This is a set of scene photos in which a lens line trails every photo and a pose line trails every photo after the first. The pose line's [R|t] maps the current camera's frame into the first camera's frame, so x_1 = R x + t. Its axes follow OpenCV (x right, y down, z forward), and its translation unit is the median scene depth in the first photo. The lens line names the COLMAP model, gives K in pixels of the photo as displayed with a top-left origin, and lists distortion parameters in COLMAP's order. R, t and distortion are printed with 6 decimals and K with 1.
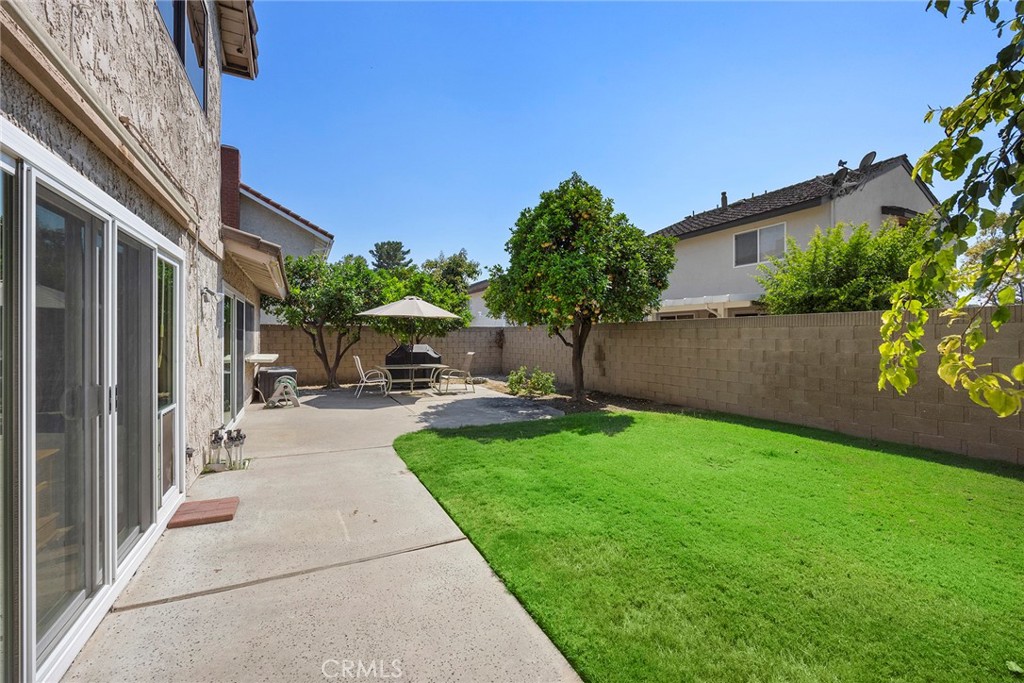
lens RADIAL K [[416.6, 0, 506.9], [0, 416.6, 338.5], [0, 0, 1]] dist [0.001209, -0.001116]
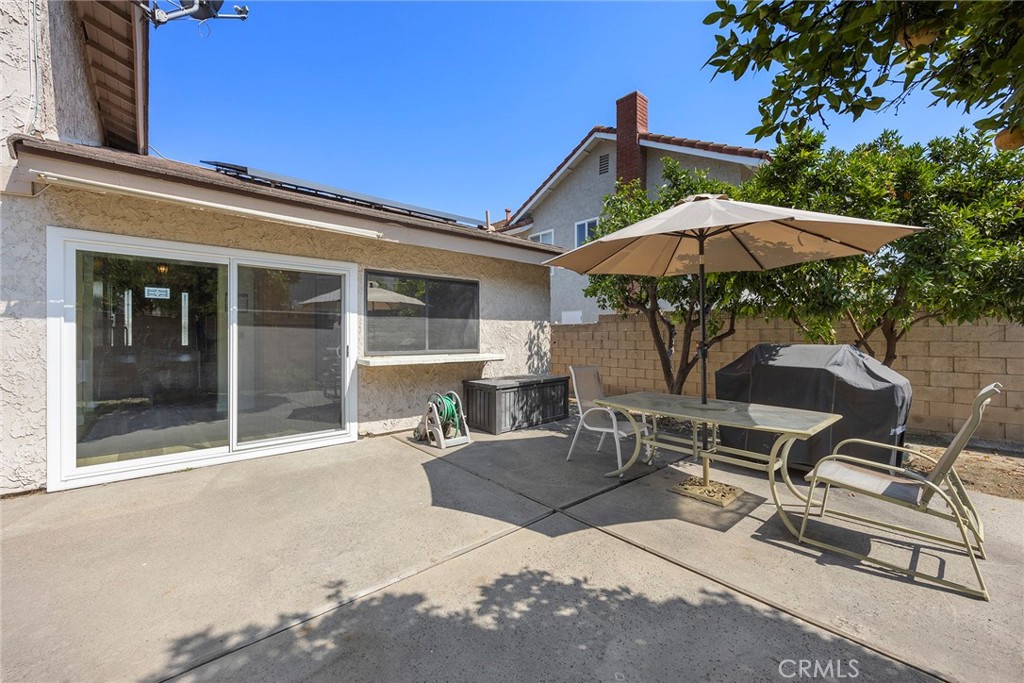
lens RADIAL K [[416.6, 0, 511.2], [0, 416.6, 334.9], [0, 0, 1]] dist [0.001209, -0.001116]
pose [[0.252310, -0.006255, -0.967626, 0.054585], [-0.004993, 0.999957, -0.007766, 0.010204], [0.967634, 0.006791, 0.252268, 0.664513]]
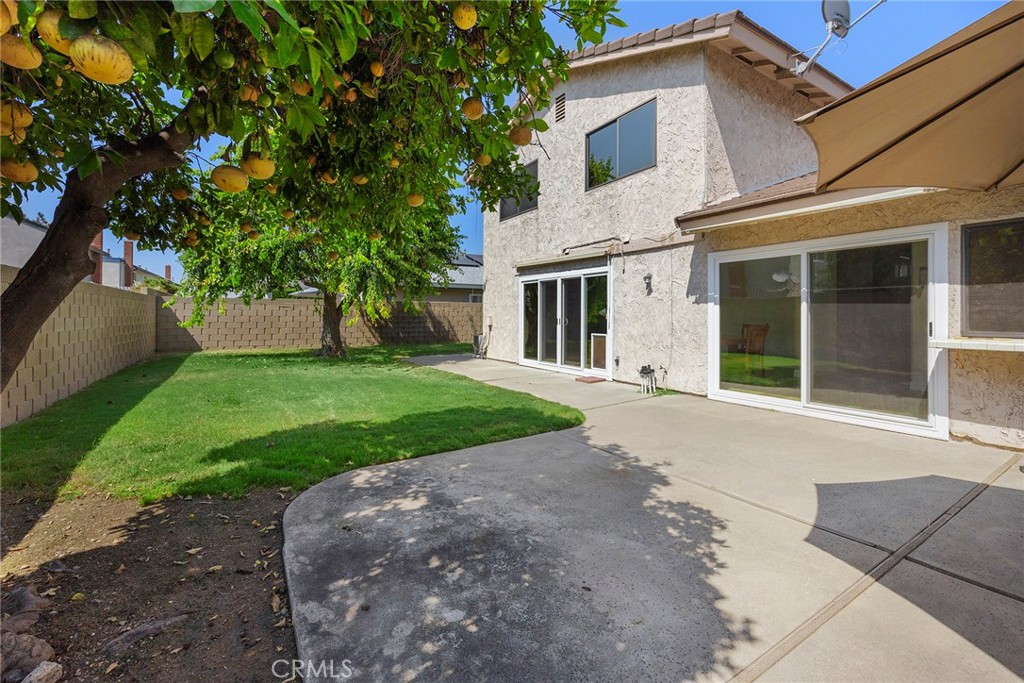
lens RADIAL K [[426.9, 0, 505.2], [0, 426.9, 310.1], [0, 0, 1]] dist [-0.000737, 0.000229]
pose [[-0.996712, -0.002301, -0.080994, -0.001224], [-0.001625, 0.999963, -0.008414, 0.011435], [0.081010, -0.008254, -0.996679, 0.932984]]
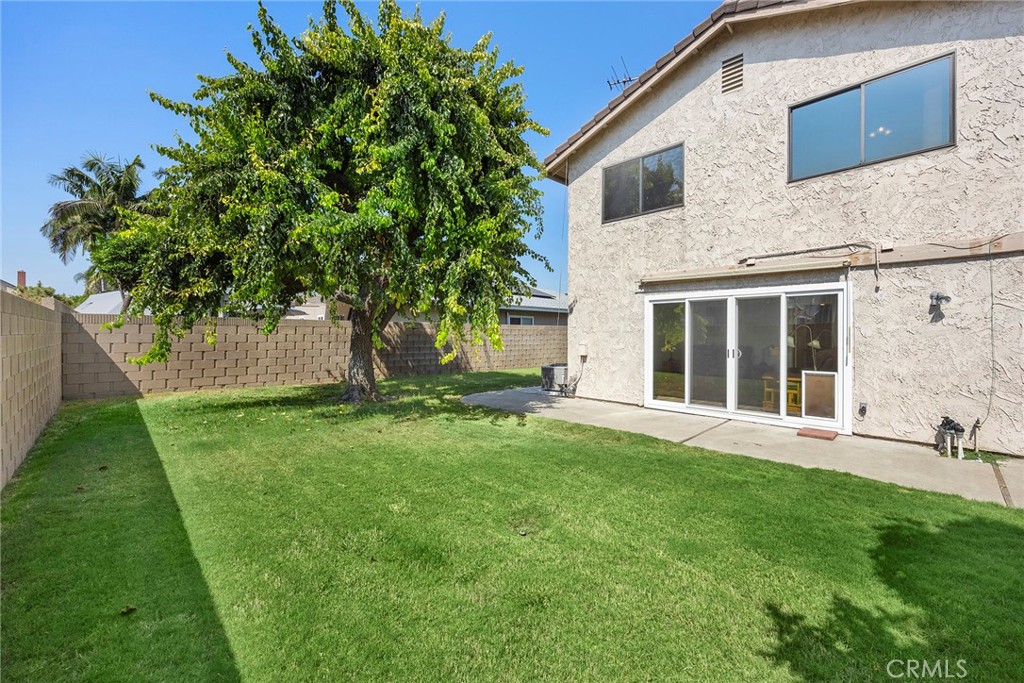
lens RADIAL K [[416.6, 0, 513.1], [0, 416.6, 335.2], [0, 0, 1]] dist [0.001209, -0.001116]
pose [[-0.956311, -0.003326, -0.292332, 0.291623], [-0.004530, 0.999984, 0.003442, -0.000484], [0.292316, 0.004616, -0.956311, 0.639851]]
